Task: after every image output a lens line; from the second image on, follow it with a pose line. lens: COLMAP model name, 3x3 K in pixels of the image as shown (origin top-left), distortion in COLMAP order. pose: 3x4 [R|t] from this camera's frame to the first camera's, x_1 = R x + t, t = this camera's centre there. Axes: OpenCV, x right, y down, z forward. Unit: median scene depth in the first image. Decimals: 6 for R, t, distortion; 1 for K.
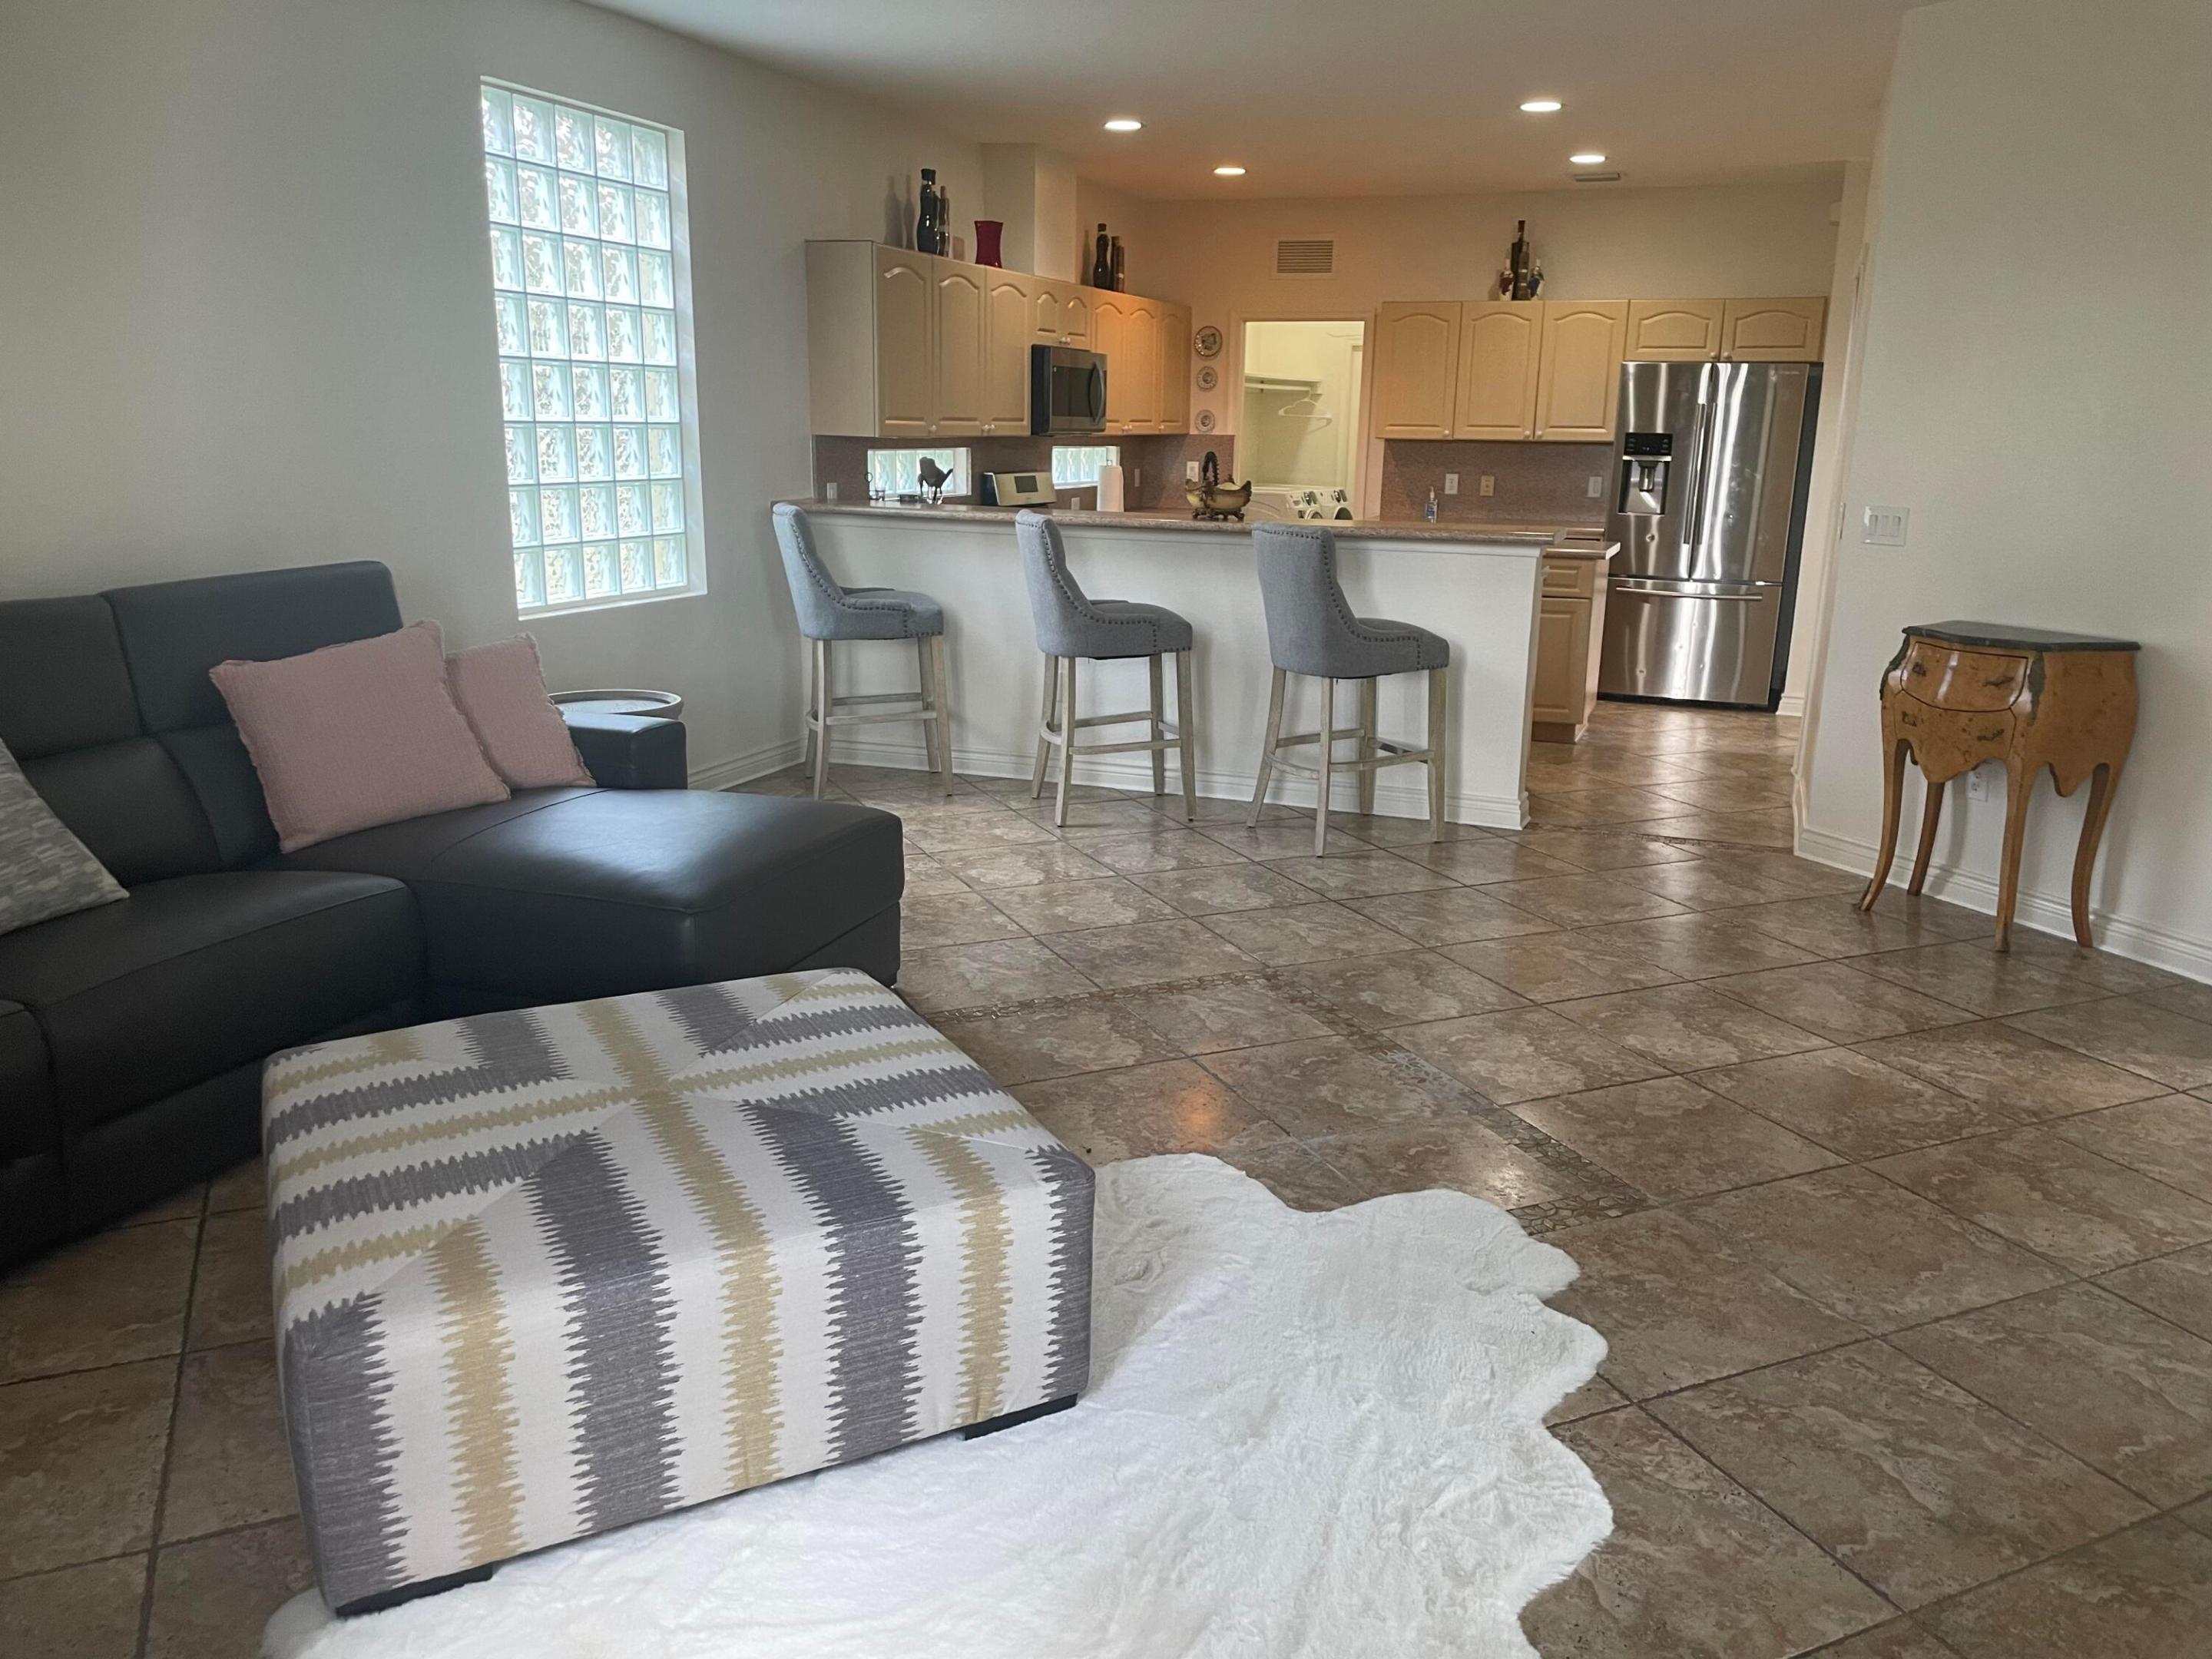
lens RADIAL K [[1637.6, 0, 1117.9], [0, 1637.6, 811.1], [0, 0, 1]] dist [0.106423, -0.147847]
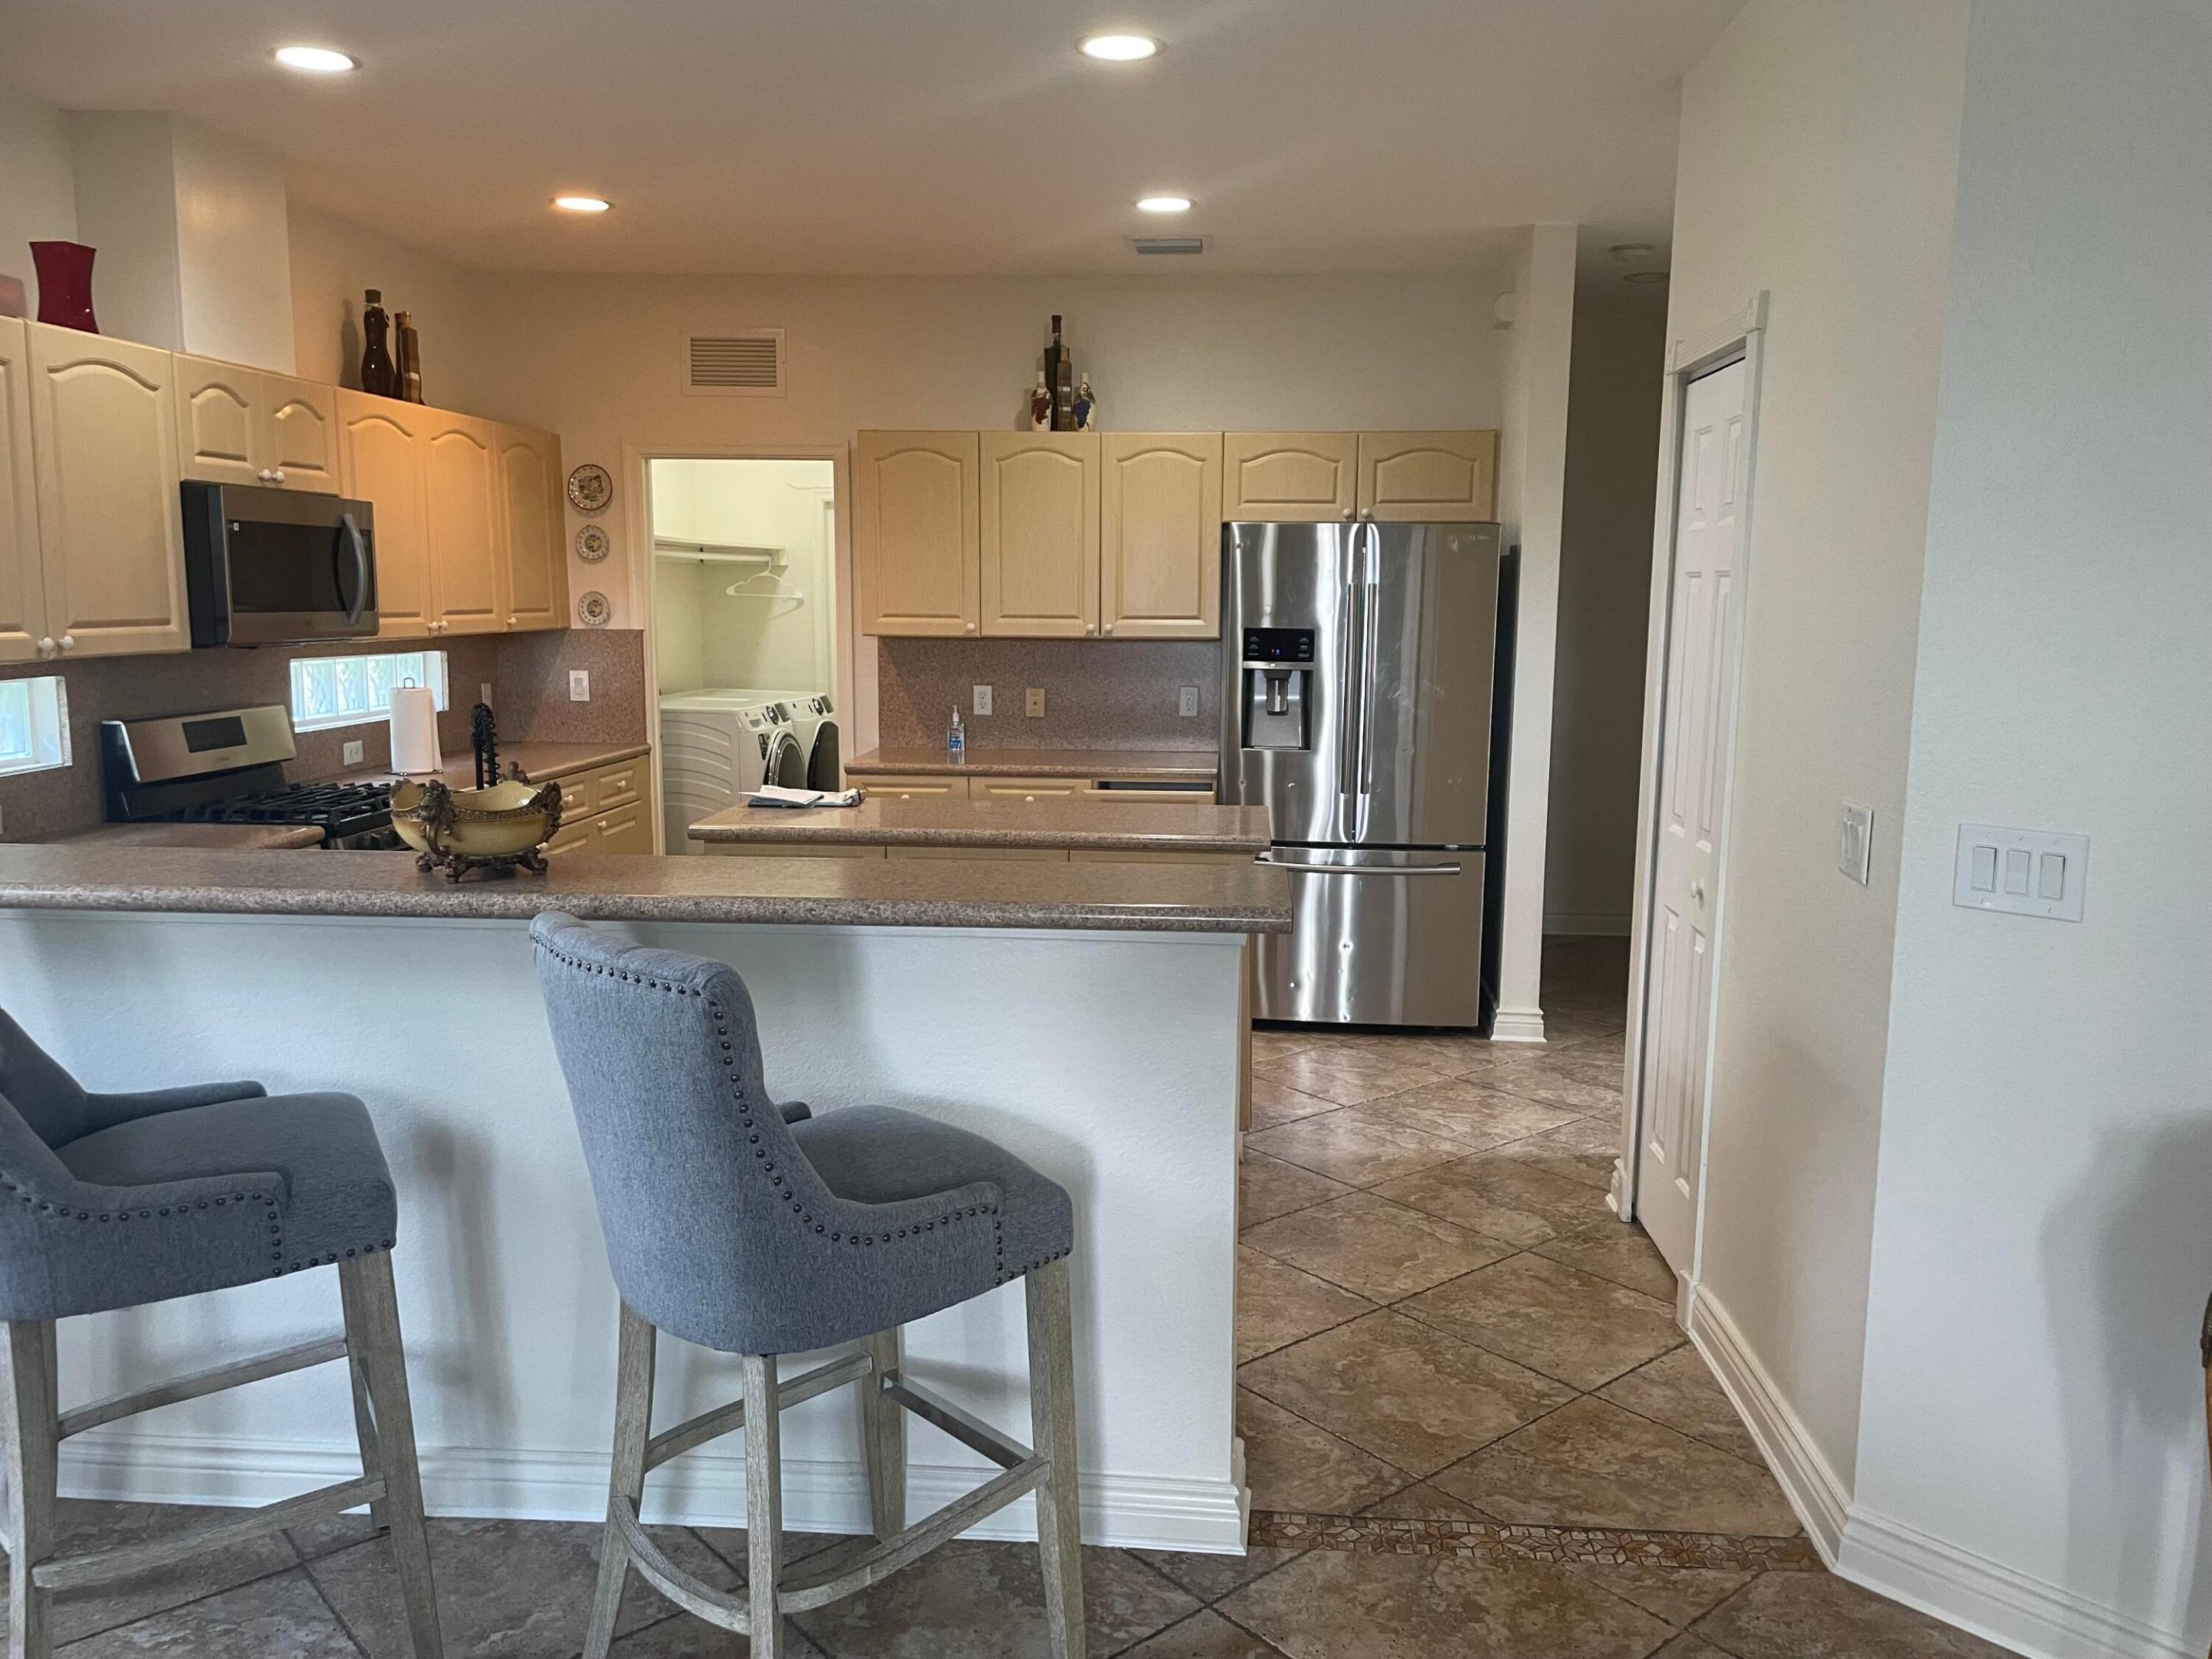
lens RADIAL K [[1637.6, 0, 1117.9], [0, 1637.6, 811.1], [0, 0, 1]] dist [0.106423, -0.147847]
pose [[0.955692, -0.052093, 0.289722, 0.062780], [0.079673, 0.993257, -0.084223, -0.097675], [-0.283381, 0.103575, 0.953398, 0.373425]]
